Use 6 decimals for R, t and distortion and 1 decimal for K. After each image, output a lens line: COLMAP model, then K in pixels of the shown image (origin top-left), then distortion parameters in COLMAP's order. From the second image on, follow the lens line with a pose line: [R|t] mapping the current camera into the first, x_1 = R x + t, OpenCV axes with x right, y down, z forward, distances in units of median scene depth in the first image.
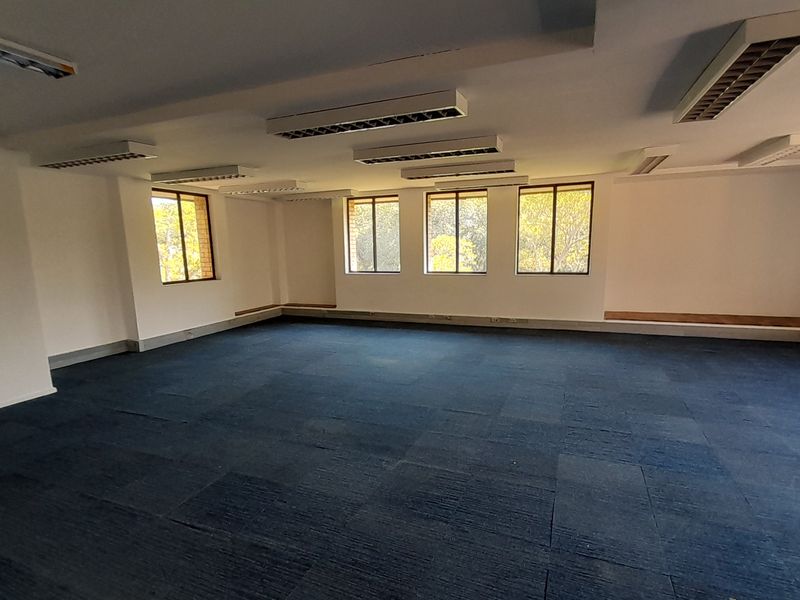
lens RADIAL K [[421.6, 0, 401.9], [0, 421.6, 310.7], [0, 0, 1]] dist [0.016475, -0.009351]
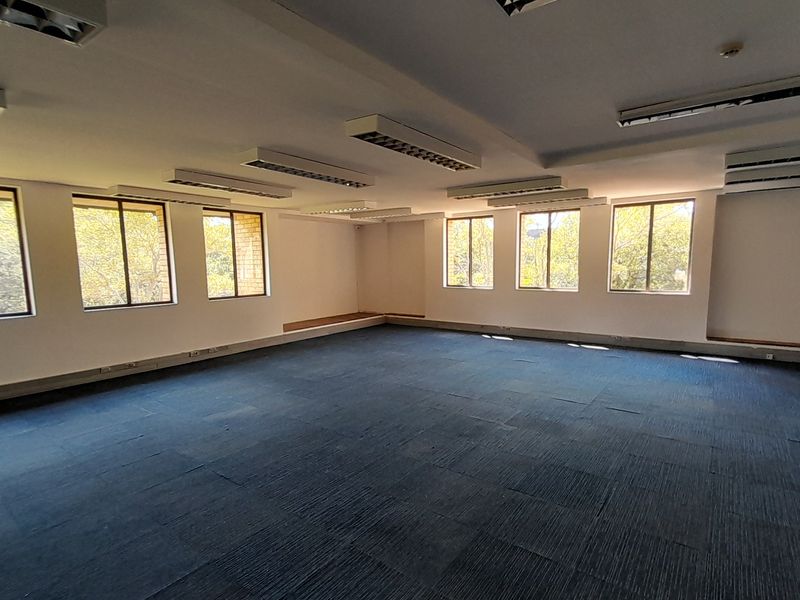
lens RADIAL K [[420.7, 0, 394.7], [0, 420.7, 312.9], [0, 0, 1]] dist [0.016459, -0.012012]
pose [[0.271907, -0.097713, 0.957350, -0.531303], [0.160553, 0.985494, 0.054986, -0.045986], [-0.948836, 0.138755, 0.283651, 0.365106]]
